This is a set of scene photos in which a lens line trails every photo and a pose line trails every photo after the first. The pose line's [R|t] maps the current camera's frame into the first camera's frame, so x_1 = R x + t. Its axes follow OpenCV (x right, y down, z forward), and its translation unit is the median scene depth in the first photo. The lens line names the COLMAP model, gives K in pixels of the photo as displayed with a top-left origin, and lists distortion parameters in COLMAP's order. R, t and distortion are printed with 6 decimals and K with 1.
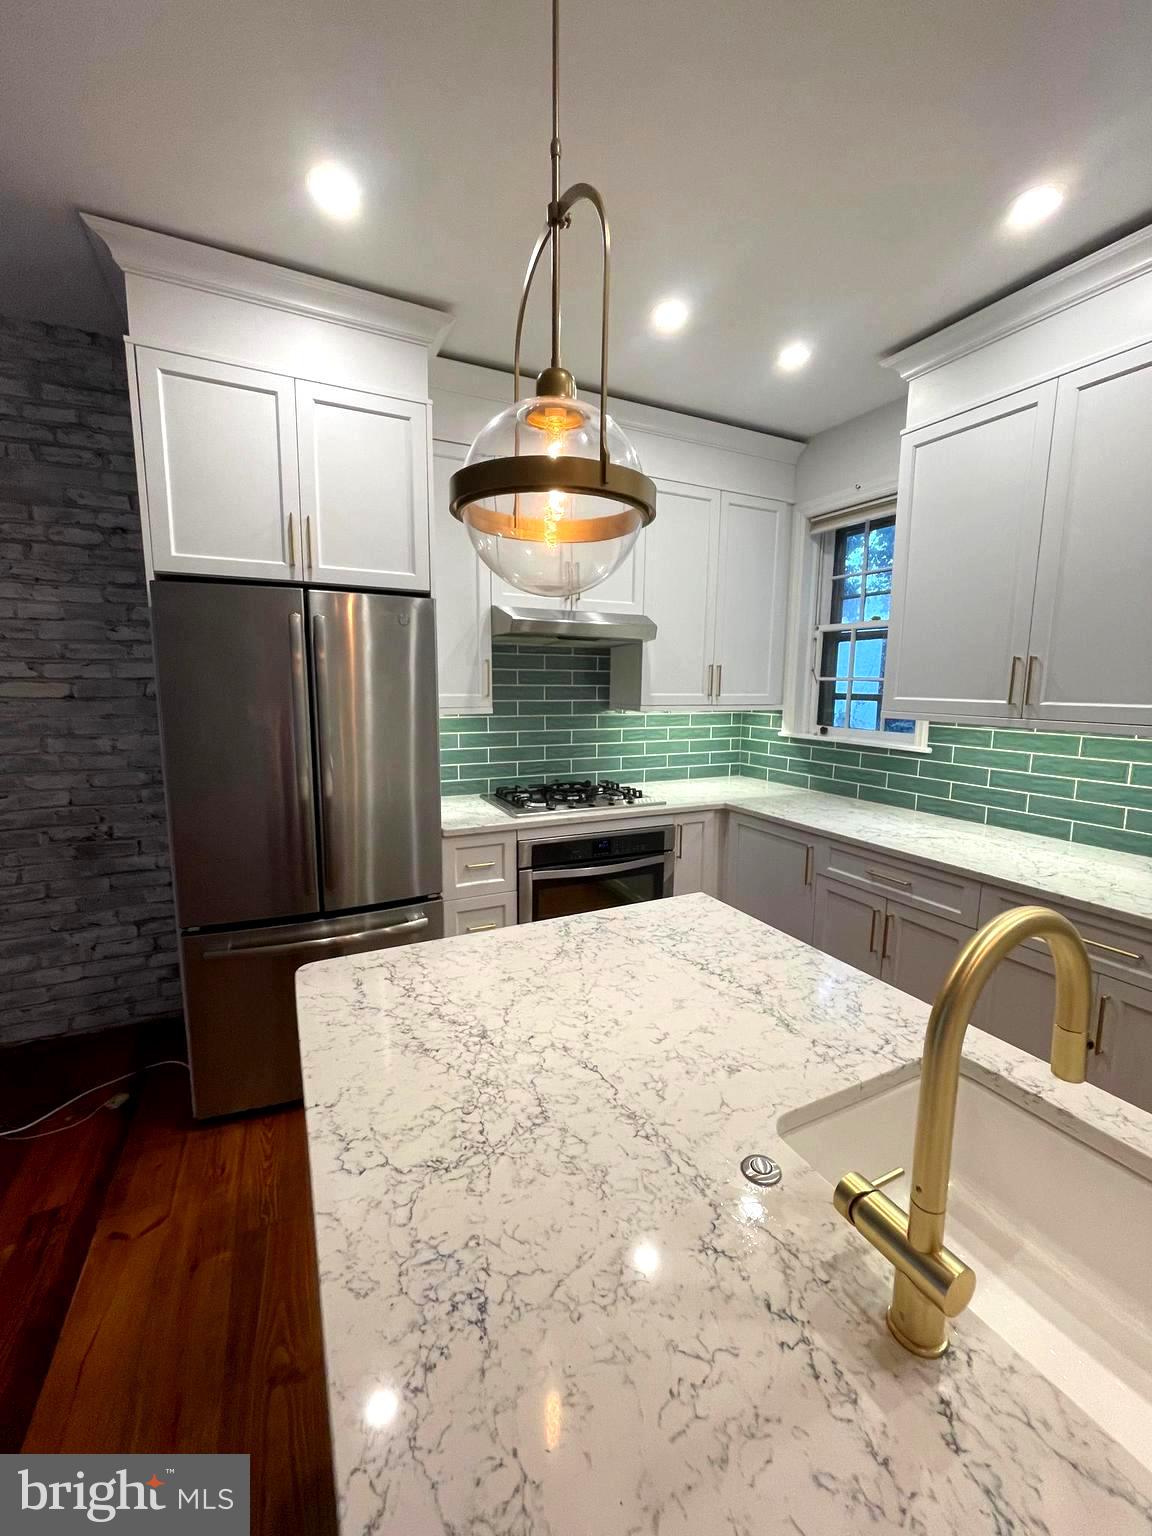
lens RADIAL K [[618.3, 0, 578.4], [0, 618.3, 768.1], [0, 0, 1]] dist [-0.002724, 0.000291]
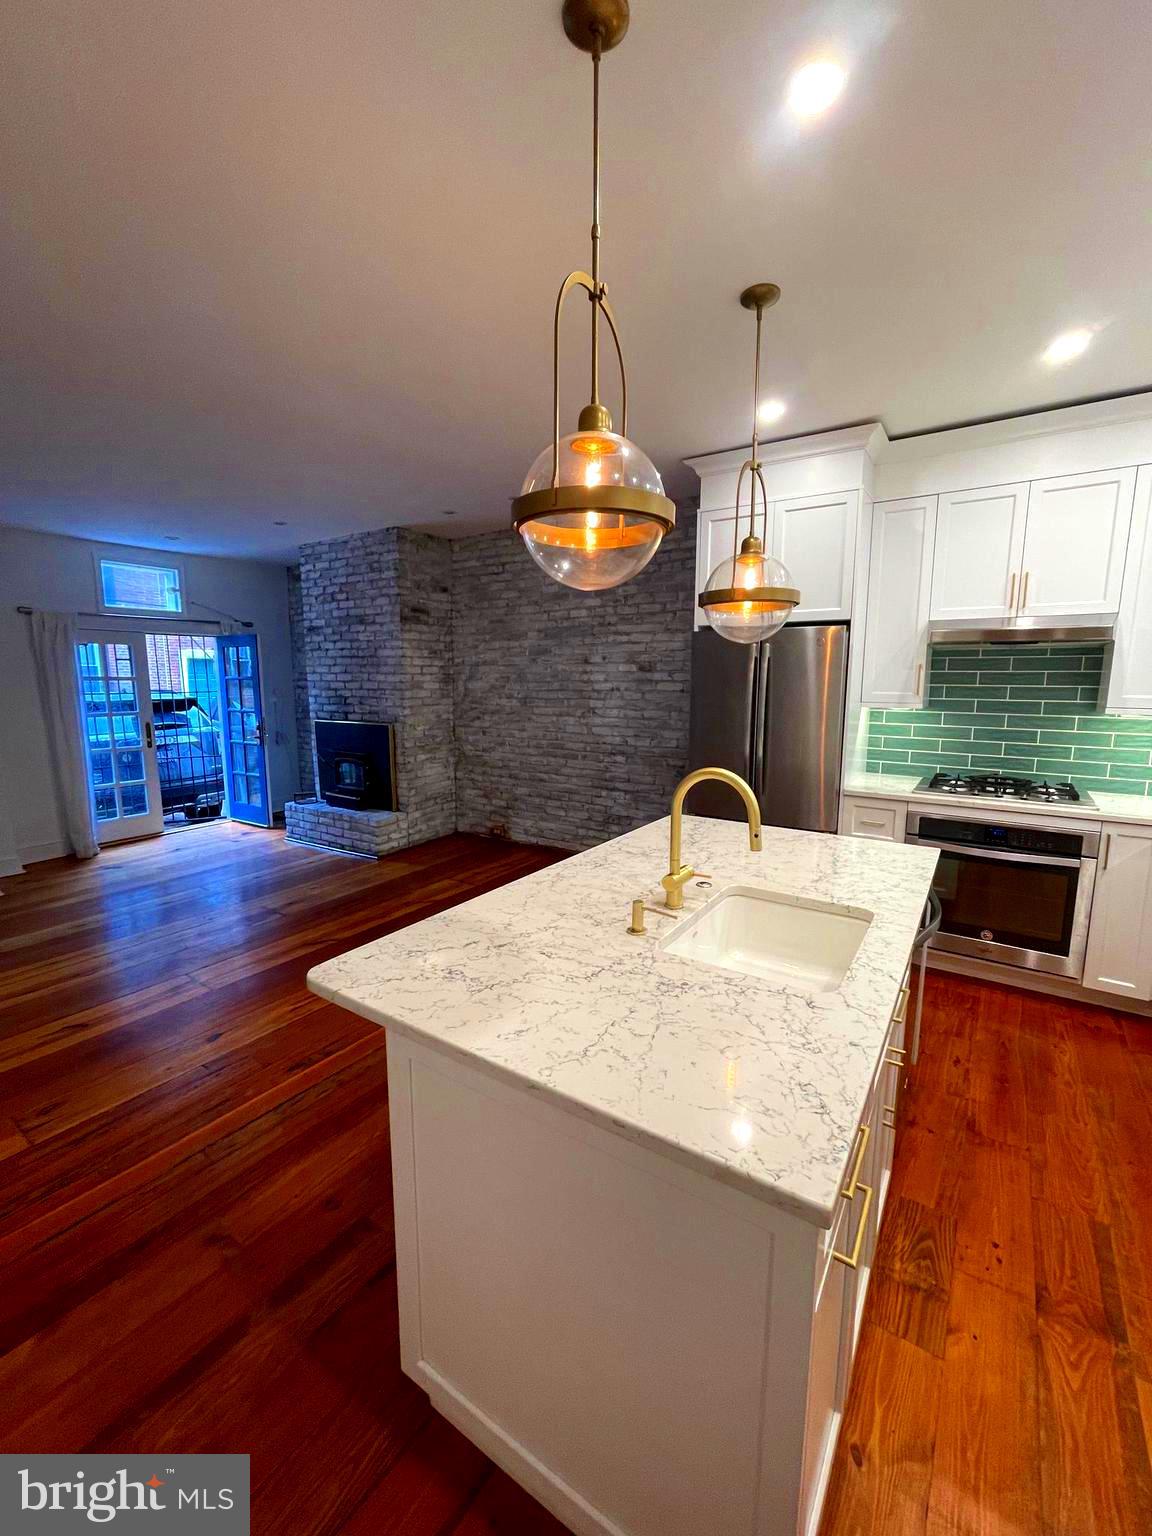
lens RADIAL K [[618.3, 0, 579.1], [0, 618.3, 766.2], [0, 0, 1]] dist [-0.002724, 0.000291]
pose [[0.504464, 0.116907, -0.855482, 0.606967], [-0.116696, 0.990932, 0.066603, 0.022961], [0.855511, 0.066232, 0.513532, -0.208290]]
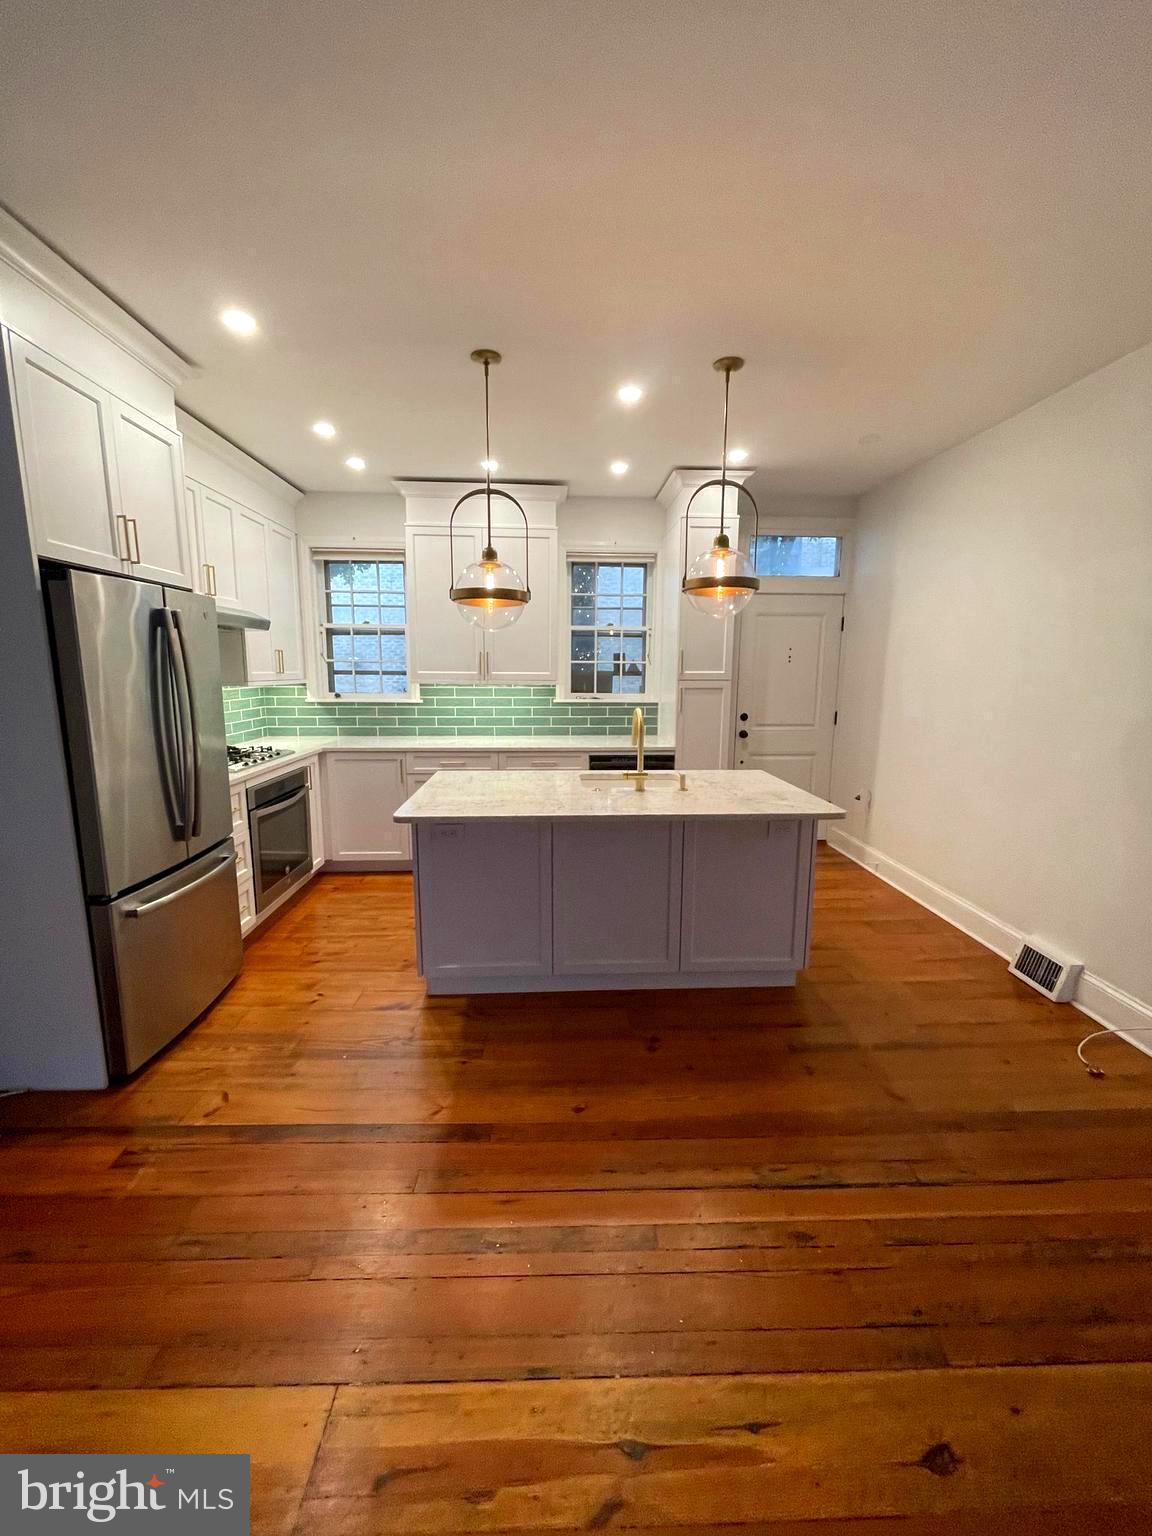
lens RADIAL K [[618.3, 0, 581.6], [0, 618.3, 764.0], [0, 0, 1]] dist [-0.002724, 0.000291]
pose [[0.391830, -0.147747, 0.908097, -0.951783], [0.123752, 0.986516, 0.107109, 0.017556], [-0.911677, 0.070410, 0.404830, -0.147068]]
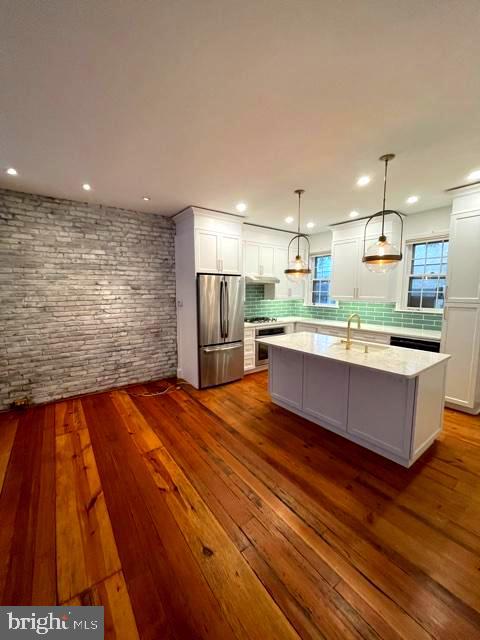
lens RADIAL K [[257.6, 0, 243.1], [0, 257.6, 319.6], [0, 0, 1]] dist [-0.002724, 0.000291]
pose [[0.980751, -0.029575, 0.193011, -0.529985], [0.034112, 0.999213, -0.020225, 0.081109], [-0.192261, 0.026419, 0.980988, -0.784134]]
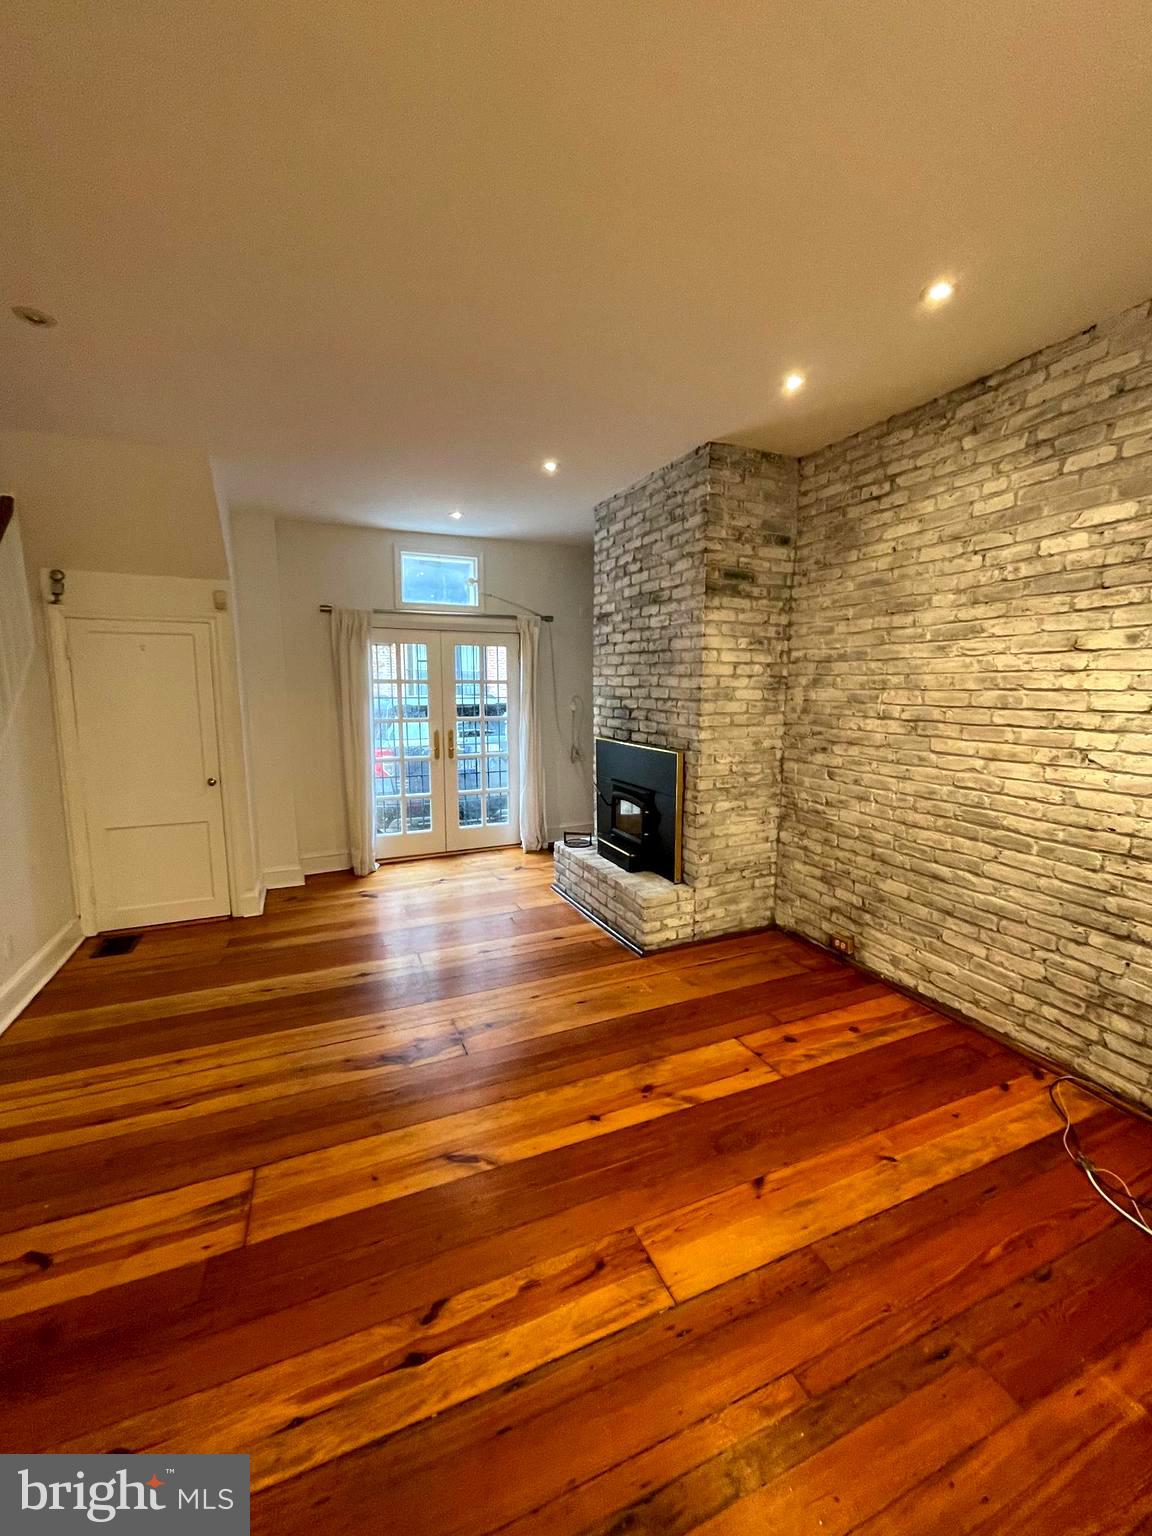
lens RADIAL K [[618.3, 0, 581.8], [0, 618.3, 769.1], [0, 0, 1]] dist [-0.002724, 0.000291]
pose [[-0.034606, 0.132225, -0.990615, -0.136437], [-0.143032, 0.980350, 0.135852, -0.022413], [0.989113, 0.146391, -0.015013, 0.115269]]
